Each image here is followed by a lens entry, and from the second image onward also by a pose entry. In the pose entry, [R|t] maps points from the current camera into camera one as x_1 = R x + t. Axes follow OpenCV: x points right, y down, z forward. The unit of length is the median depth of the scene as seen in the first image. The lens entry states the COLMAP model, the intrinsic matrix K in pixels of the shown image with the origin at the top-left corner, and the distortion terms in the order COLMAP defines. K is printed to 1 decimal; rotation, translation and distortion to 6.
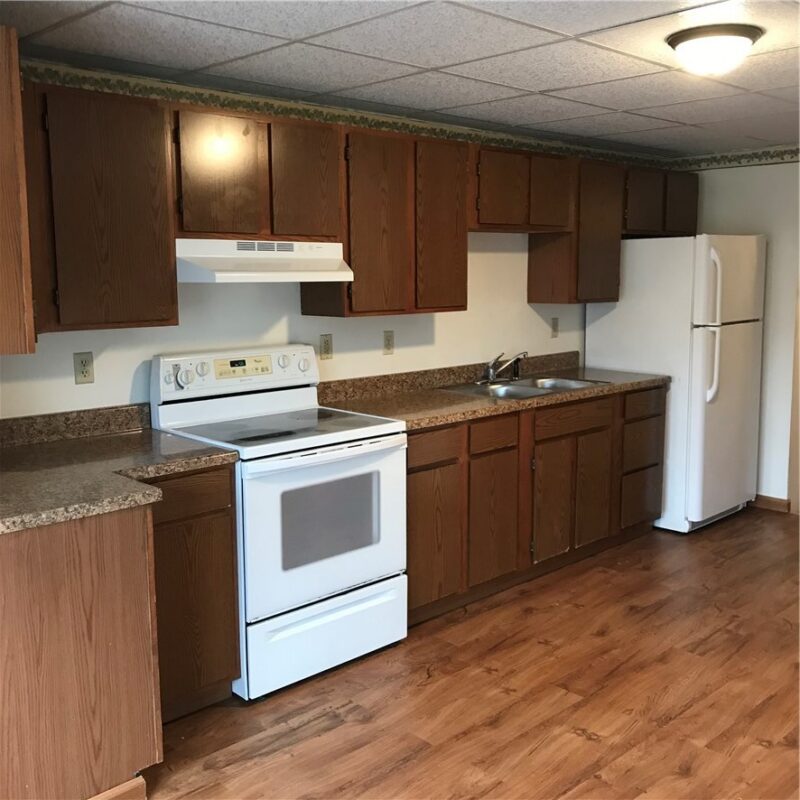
lens RADIAL K [[891.7, 0, 406.3], [0, 891.7, 400.9], [0, 0, 1]] dist [0.027926, 0.000000]
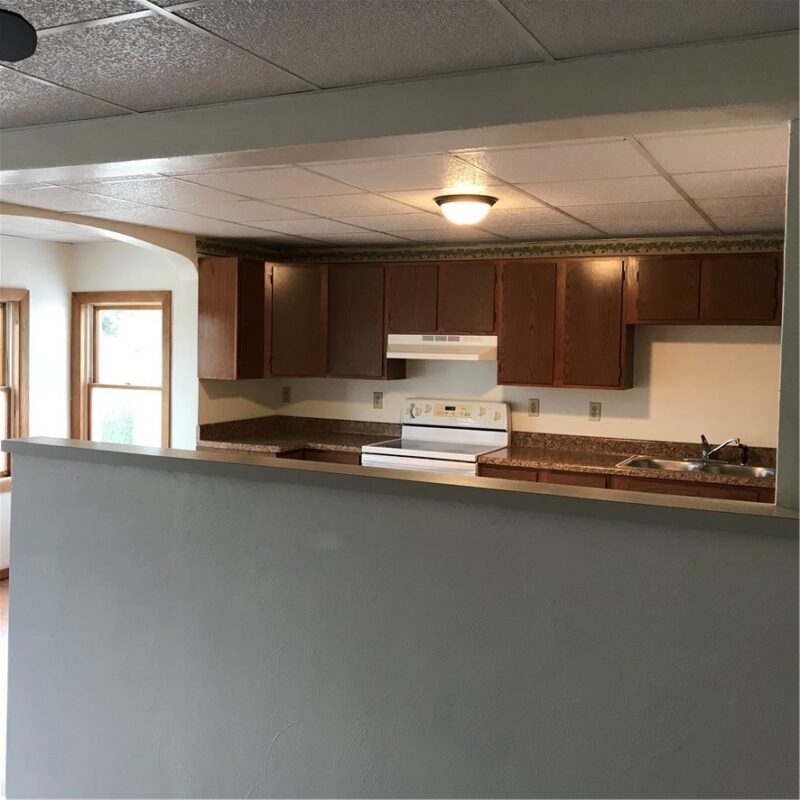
lens RADIAL K [[891.7, 0, 401.0], [0, 891.7, 398.4], [0, 0, 1]] dist [0.027926, 0.000000]
pose [[0.323256, 0.074760, -0.943354, 1.362337], [-0.158632, 0.987049, 0.023865, -0.087511], [0.932921, 0.141931, 0.330929, 0.383329]]
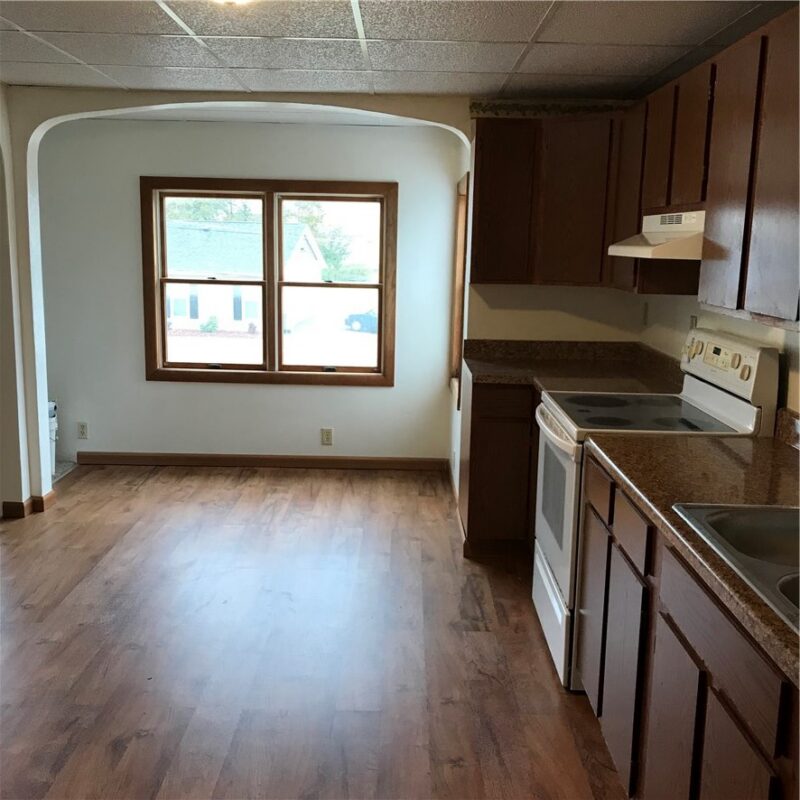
lens RADIAL K [[891.7, 0, 406.8], [0, 891.7, 404.0], [0, 0, 1]] dist [0.027926, 0.000000]
pose [[-0.698753, 0.127983, -0.703821, 0.684029], [-0.110664, 0.952684, 0.283103, -0.216237], [0.706751, 0.275707, -0.651528, 1.418236]]
